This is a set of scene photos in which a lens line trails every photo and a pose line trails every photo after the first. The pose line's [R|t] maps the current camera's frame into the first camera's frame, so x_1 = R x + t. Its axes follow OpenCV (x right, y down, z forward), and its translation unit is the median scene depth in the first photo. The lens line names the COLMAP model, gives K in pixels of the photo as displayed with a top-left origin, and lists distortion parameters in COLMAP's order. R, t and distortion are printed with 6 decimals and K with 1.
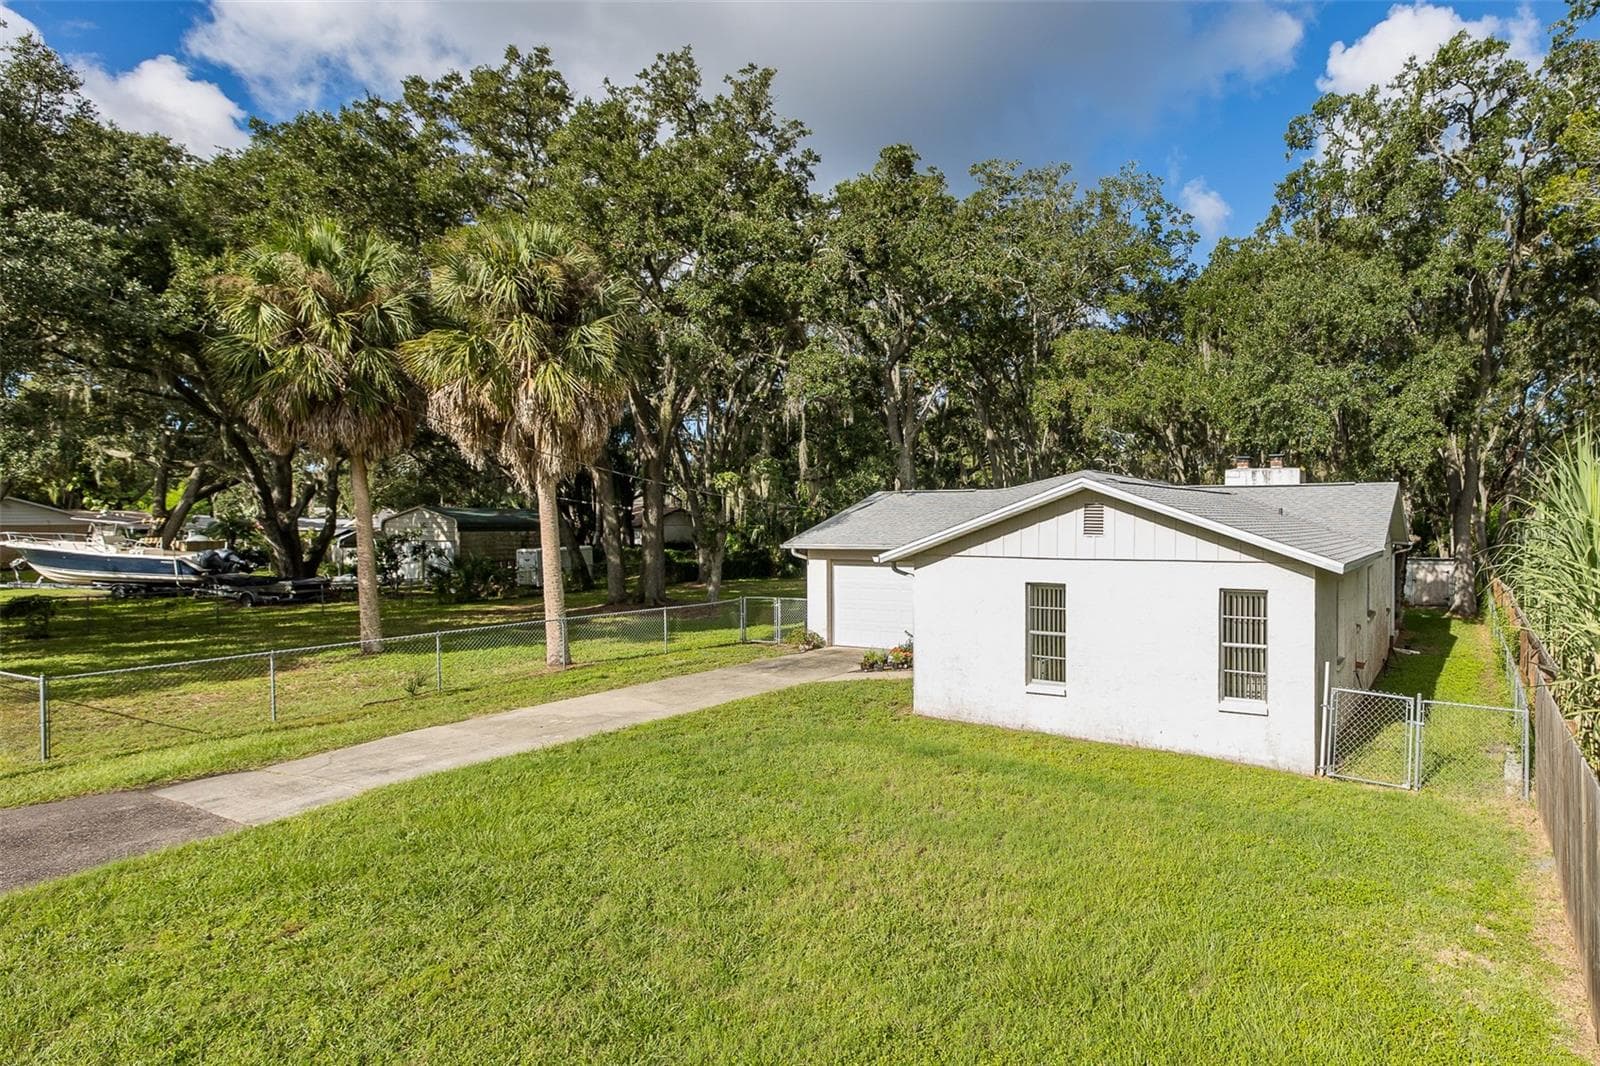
lens RADIAL K [[755.7, 0, 859.0], [0, 755.7, 549.5], [0, 0, 1]] dist [-0.003222, 0.000435]
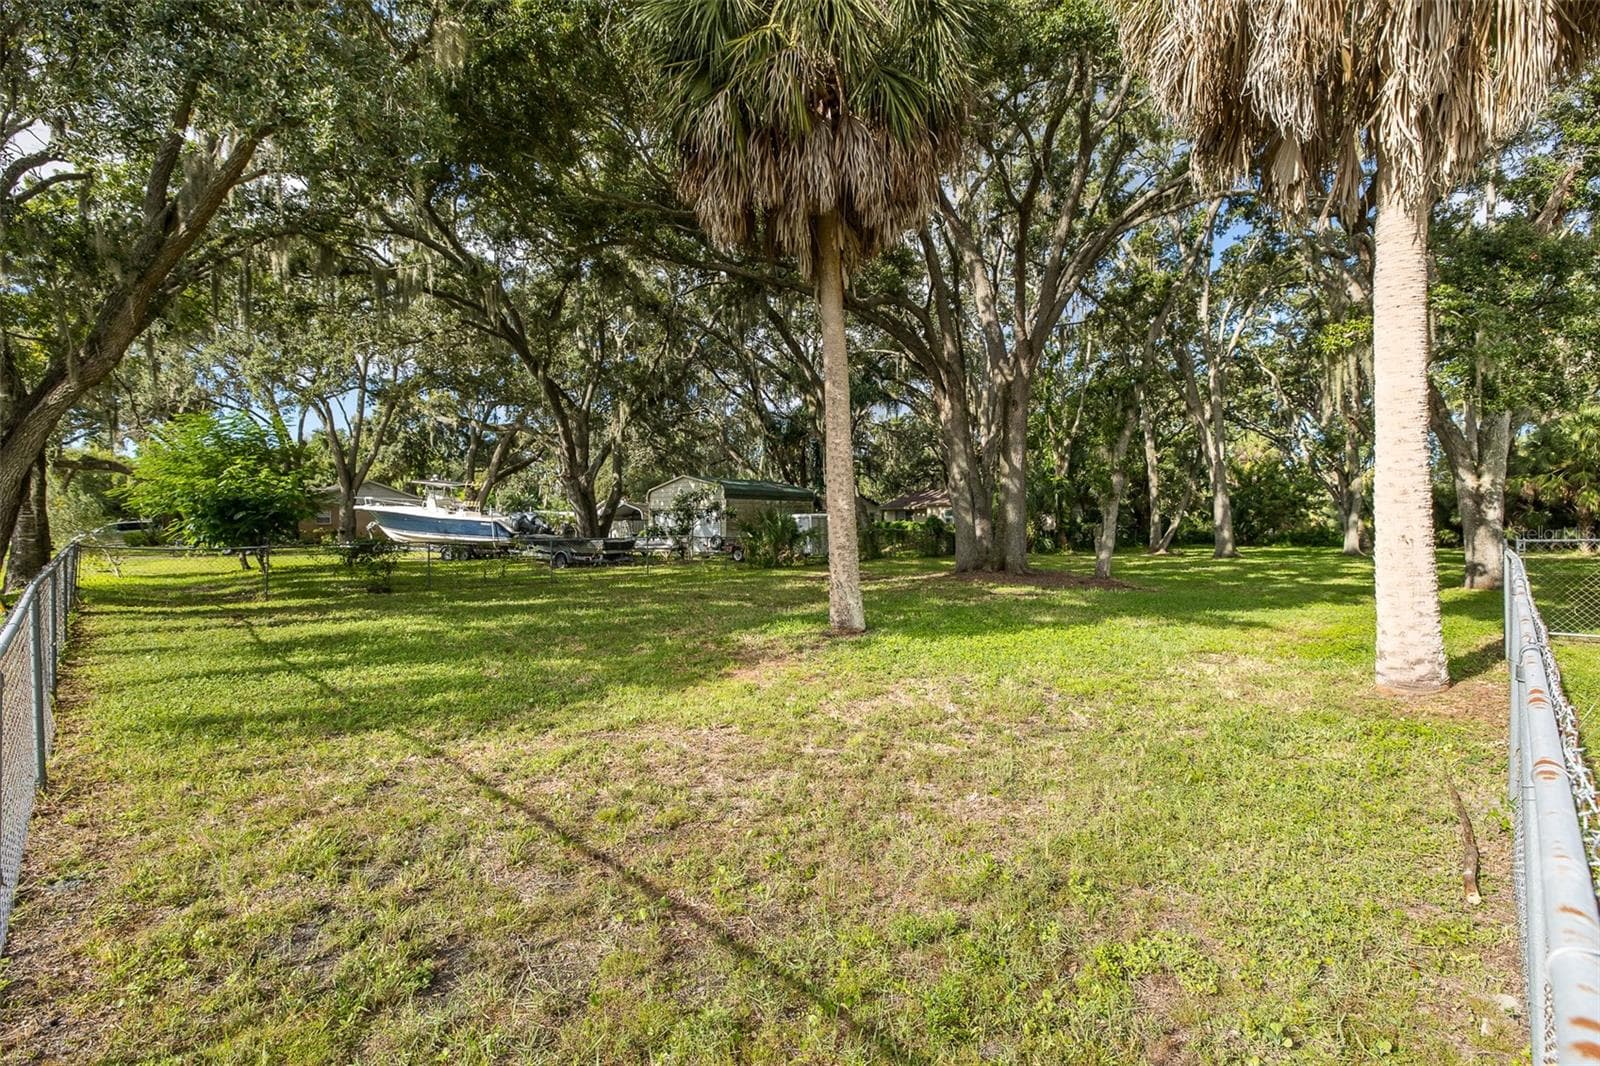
lens RADIAL K [[755.7, 0, 808.2], [0, 755.7, 520.9], [0, 0, 1]] dist [-0.003222, 0.000435]
pose [[0.948482, -0.004714, -0.316796, -0.484708], [0.001173, 0.999935, -0.011368, 0.061782], [0.316829, 0.010411, 0.948425, 0.459244]]
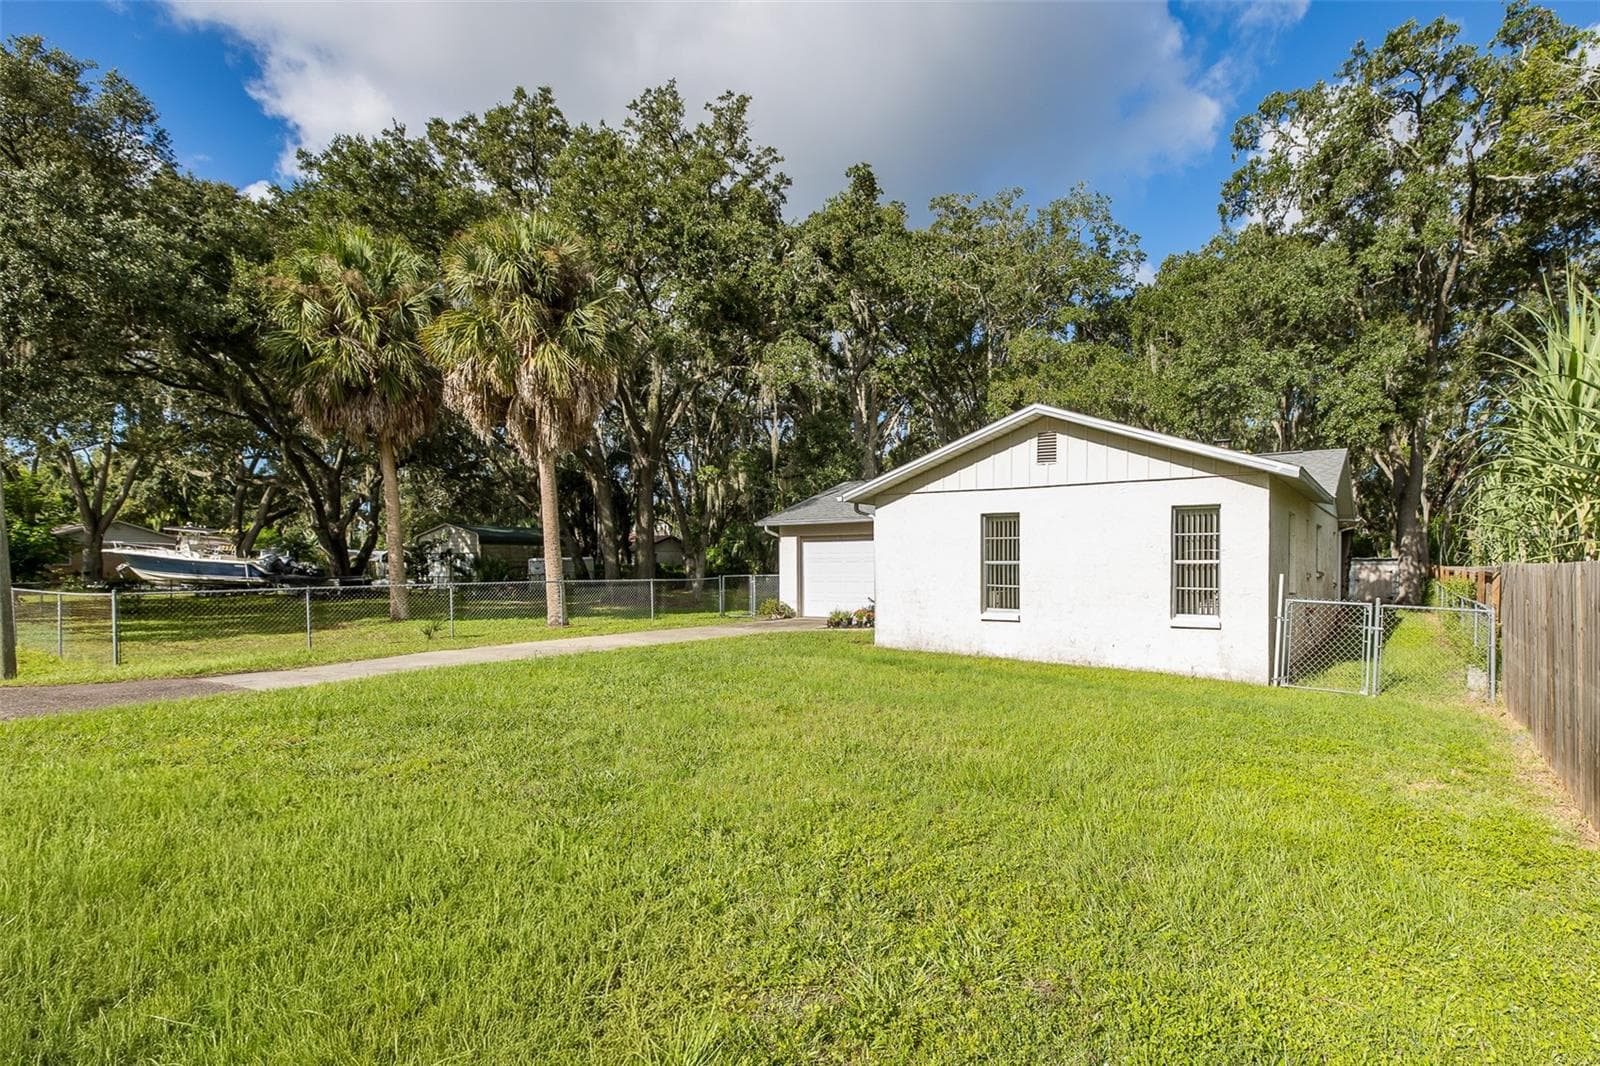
lens RADIAL K [[674.9, 0, 782.5], [0, 674.9, 570.6], [0, 0, 1]] dist [-0.002741, -0.000116]
pose [[0.997612, 0.000210, -0.069060, 0.004333], [-0.000272, 1.000000, -0.000890, 0.062868], [0.069060, 0.000906, 0.997612, 0.019172]]
